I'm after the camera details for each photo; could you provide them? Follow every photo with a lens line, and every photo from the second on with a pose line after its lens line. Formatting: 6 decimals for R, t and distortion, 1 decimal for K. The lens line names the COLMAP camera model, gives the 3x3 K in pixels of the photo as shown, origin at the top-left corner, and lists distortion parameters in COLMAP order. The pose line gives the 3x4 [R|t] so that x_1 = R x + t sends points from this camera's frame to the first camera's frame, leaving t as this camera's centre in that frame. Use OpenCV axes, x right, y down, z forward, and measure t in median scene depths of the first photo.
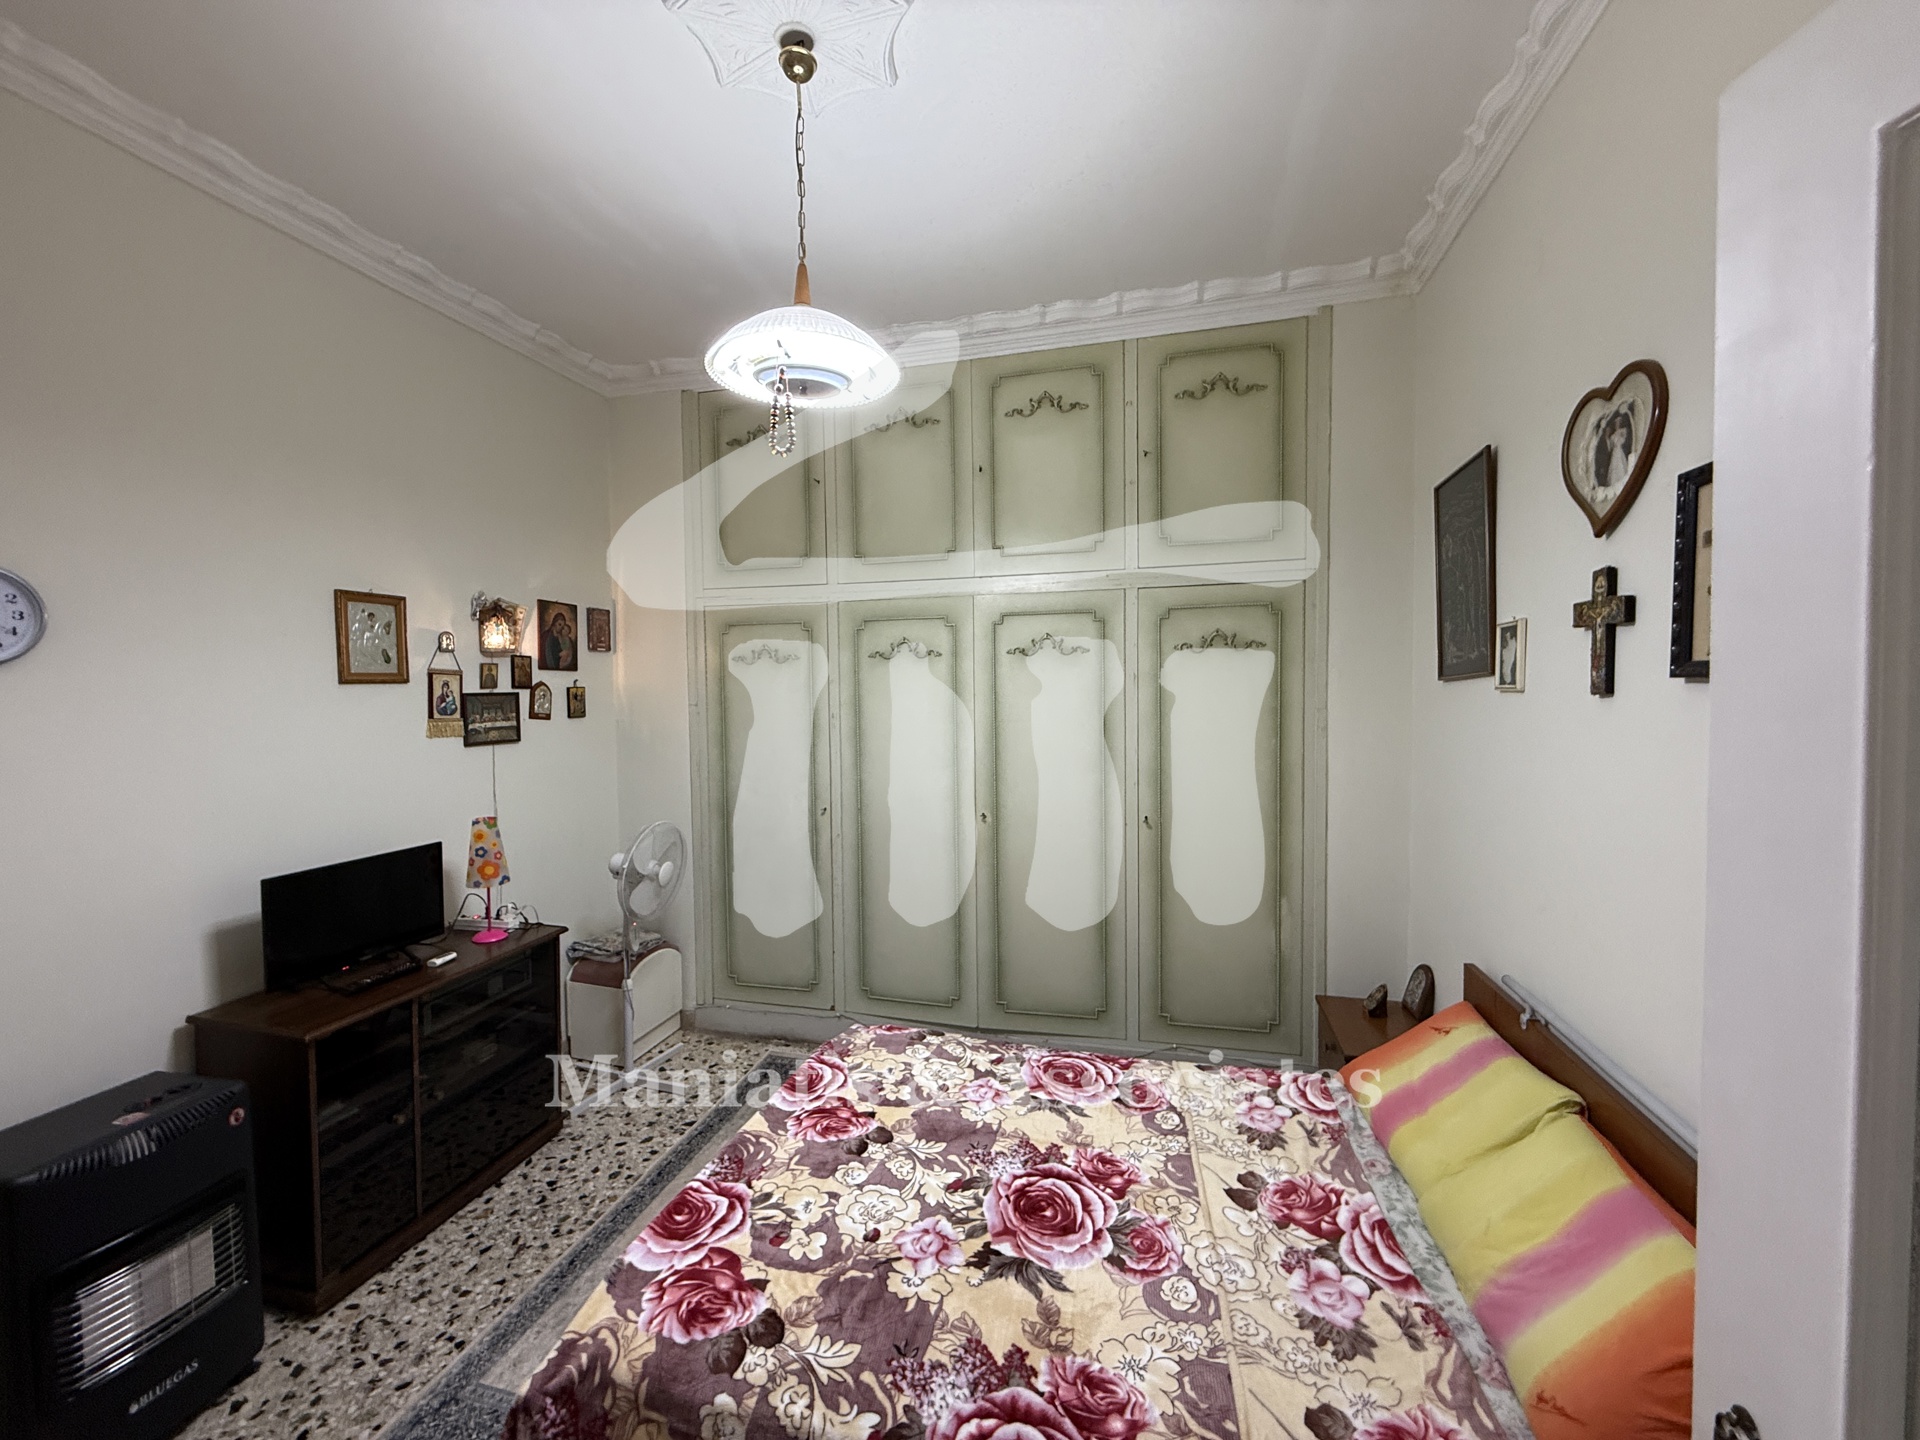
lens RADIAL K [[762.6, 0, 951.1], [0, 762.6, 717.3], [0, 0, 1]] dist [-0.001052, 0.000249]
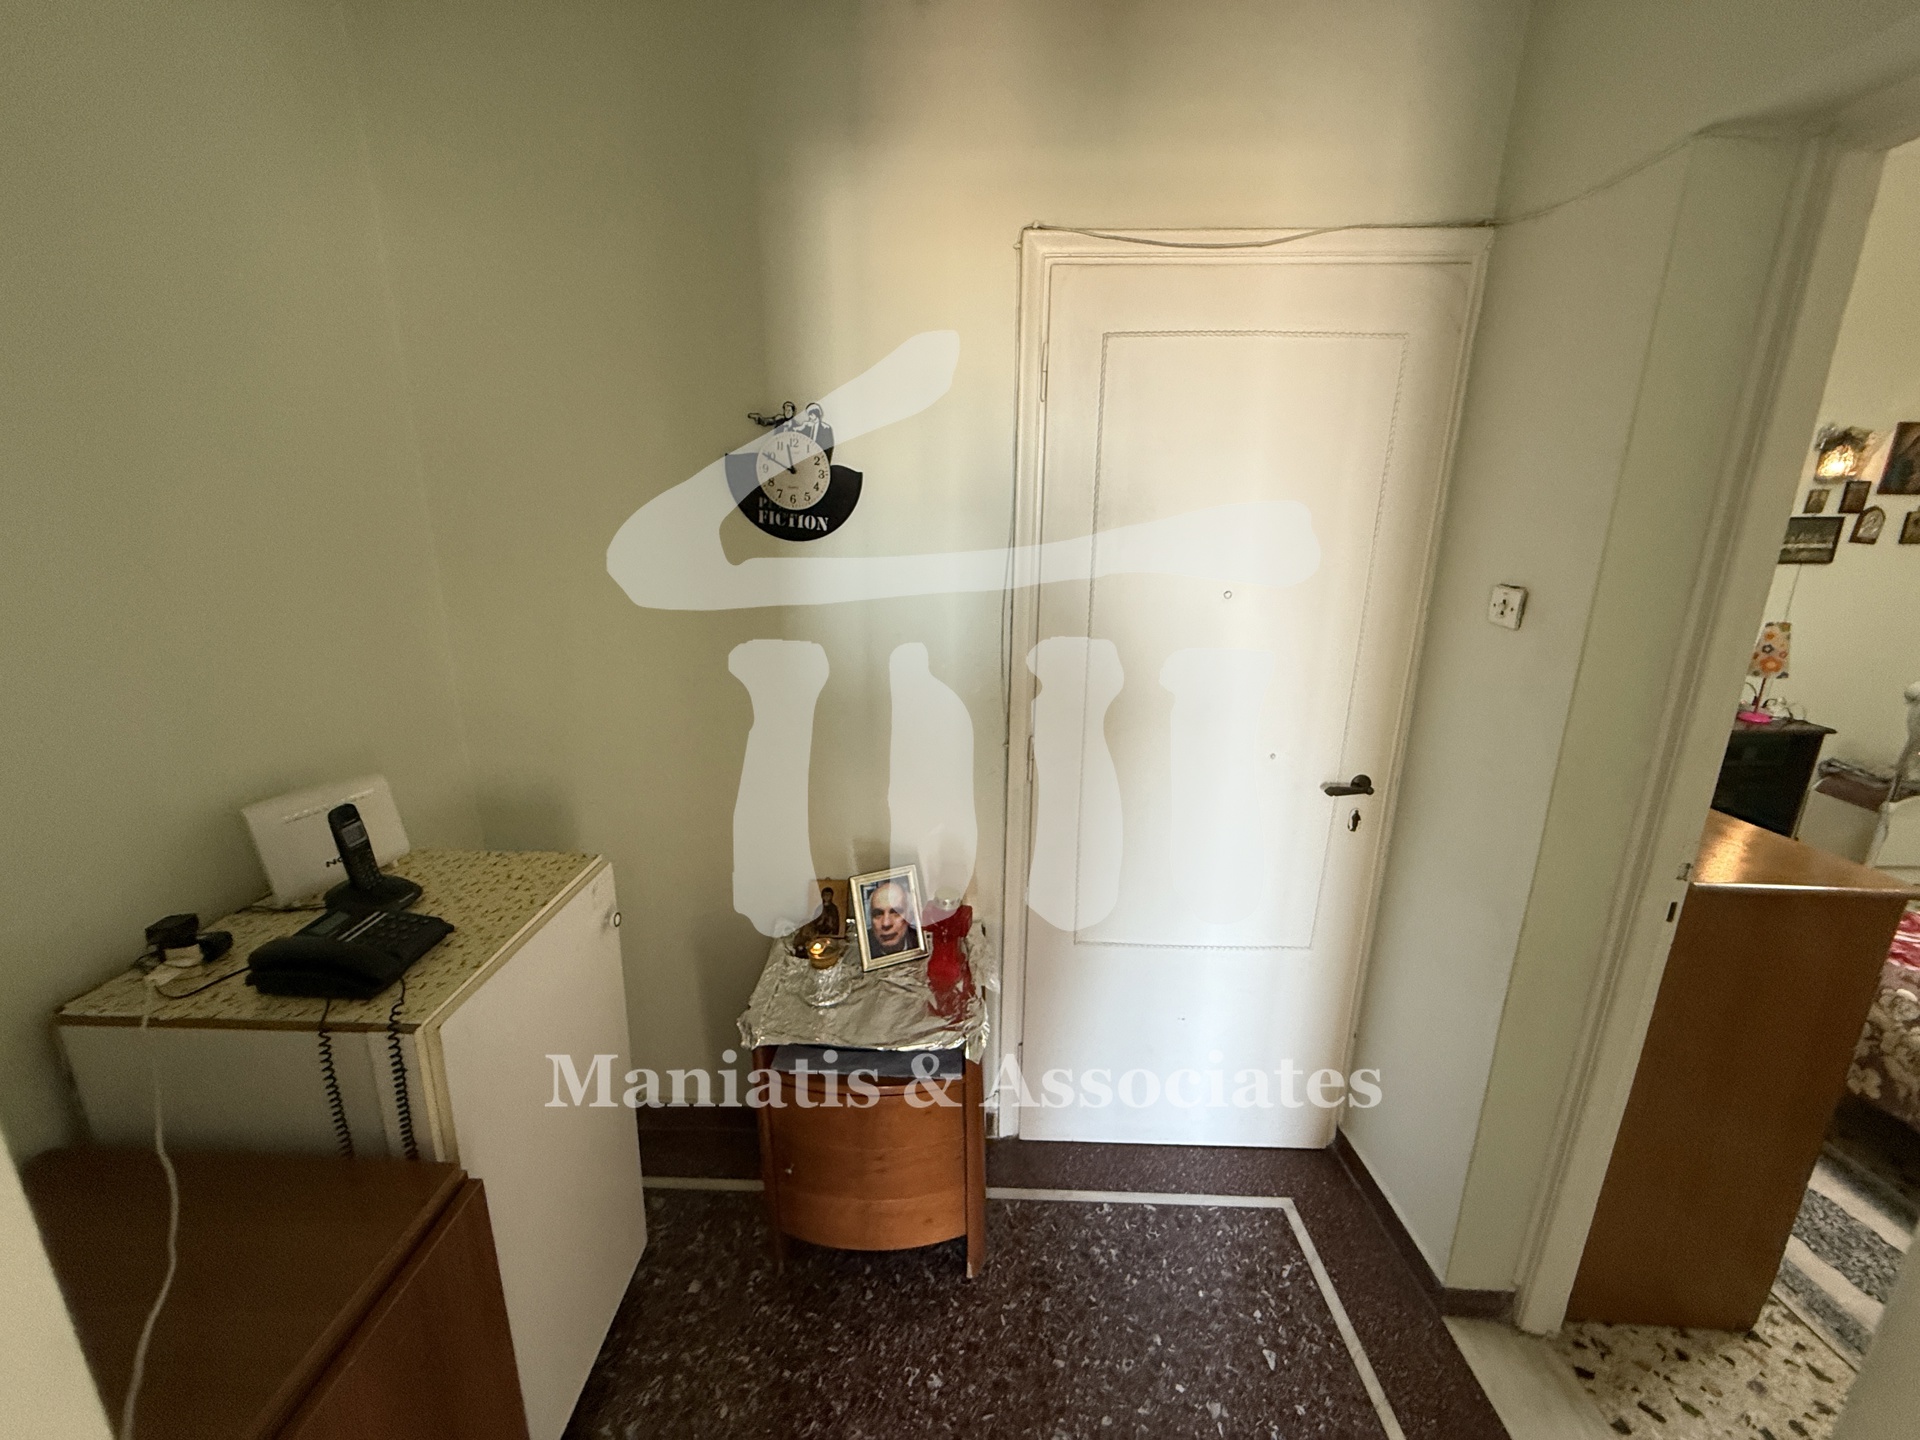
lens RADIAL K [[762.6, 0, 952.8], [0, 762.6, 718.1], [0, 0, 1]] dist [-0.001052, 0.000249]
pose [[0.233970, 0.259886, -0.936866, 0.344442], [-0.038198, 0.965325, 0.258241, 0.018925], [0.971493, -0.024634, 0.235784, -0.758460]]
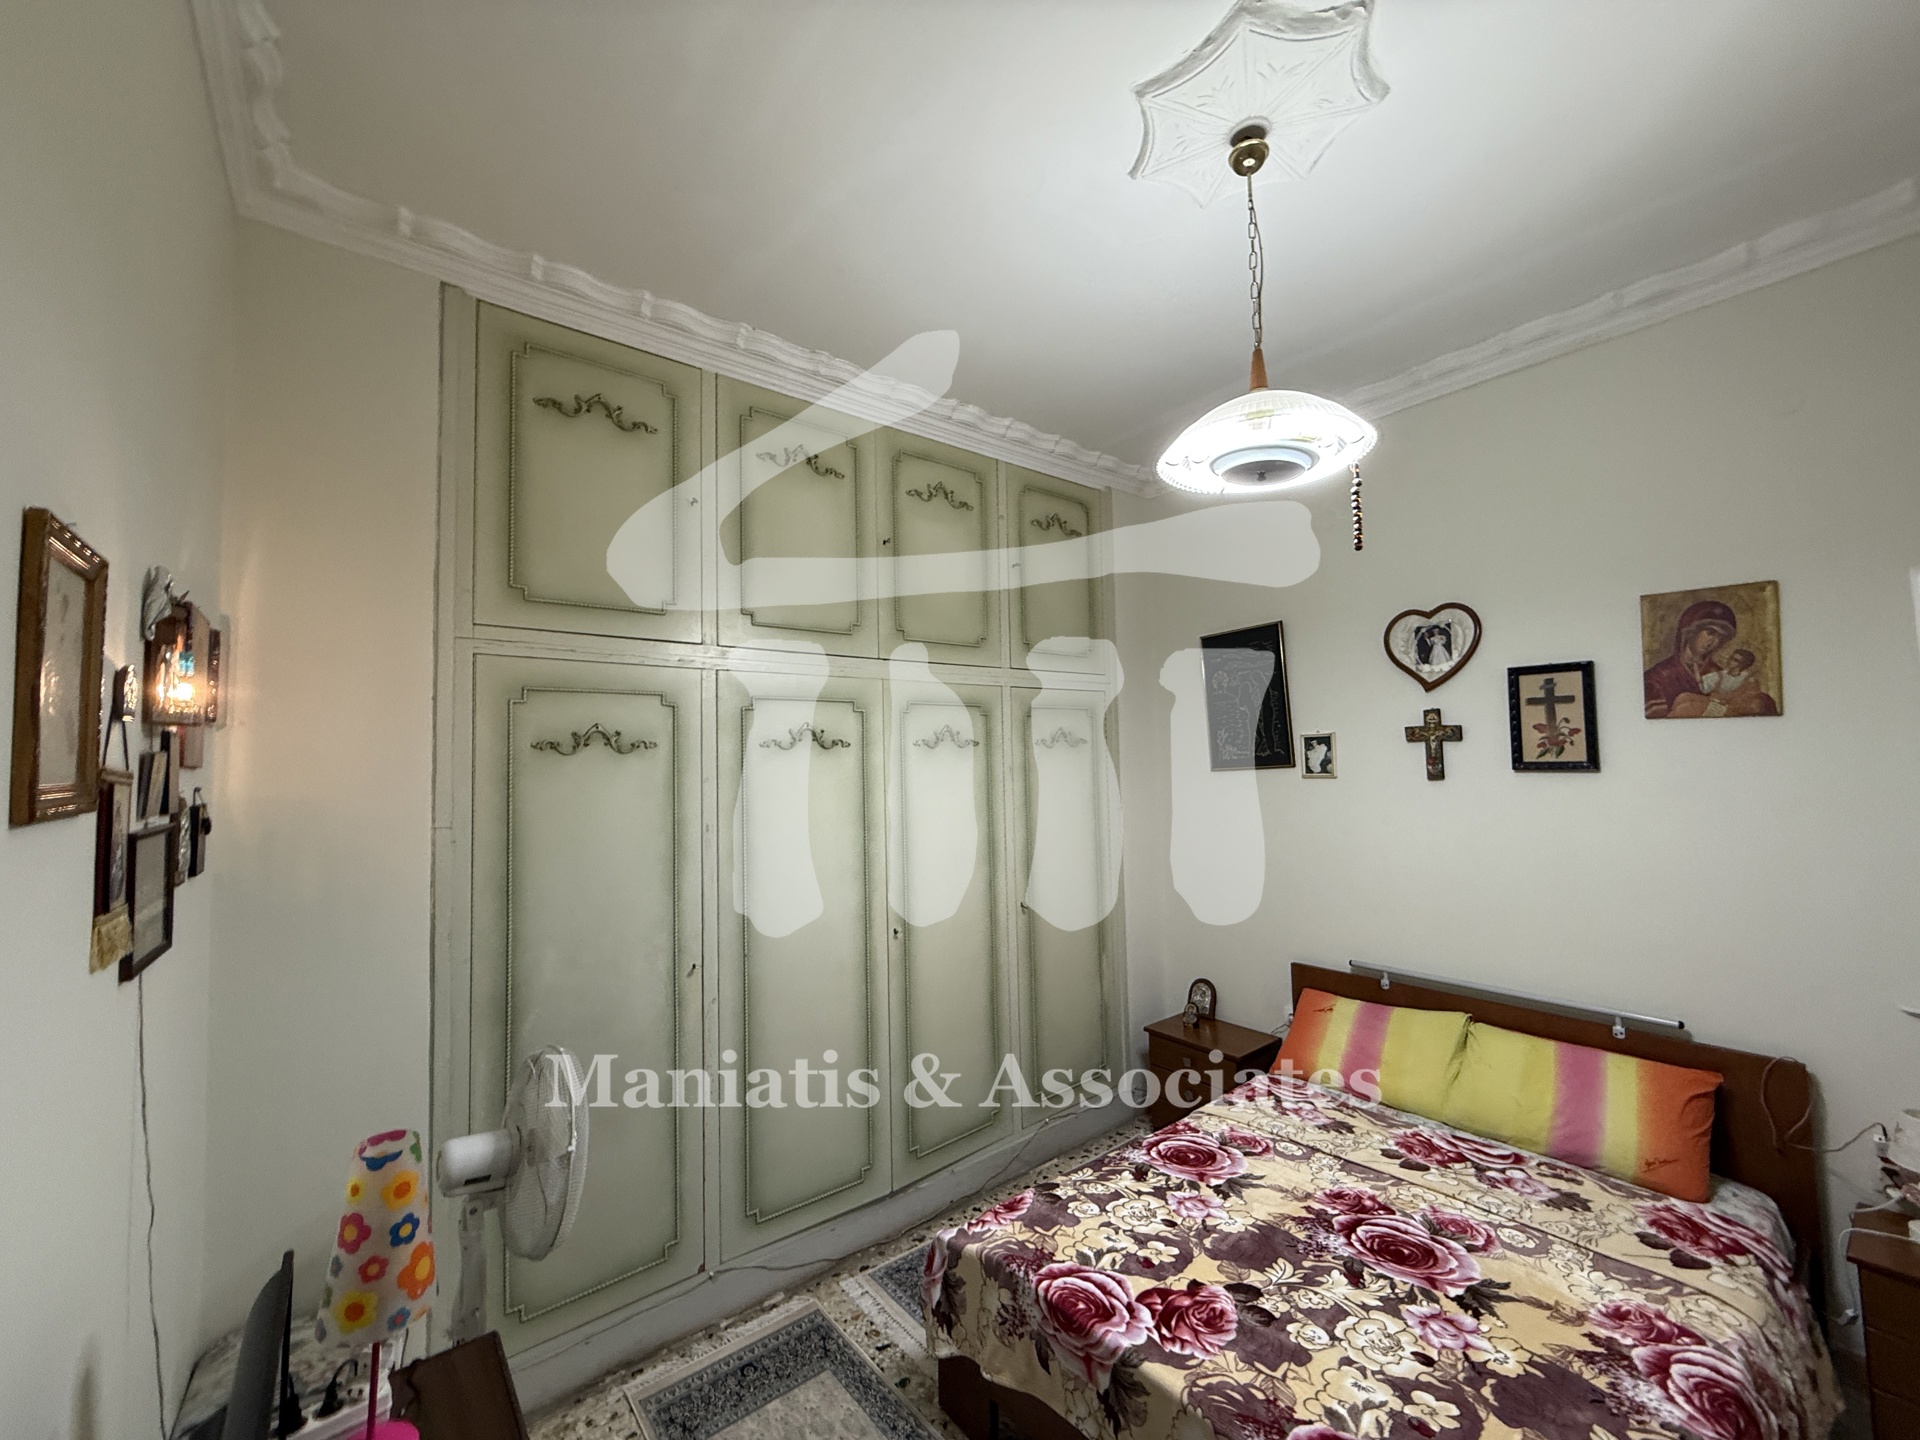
lens RADIAL K [[762.6, 0, 954.8], [0, 762.6, 719.3], [0, 0, 1]] dist [-0.001052, 0.000249]
pose [[0.598380, 0.042368, 0.800092, -0.972804], [0.045701, 0.995170, -0.086877, -0.051139], [-0.799908, 0.088551, 0.593553, 0.642183]]
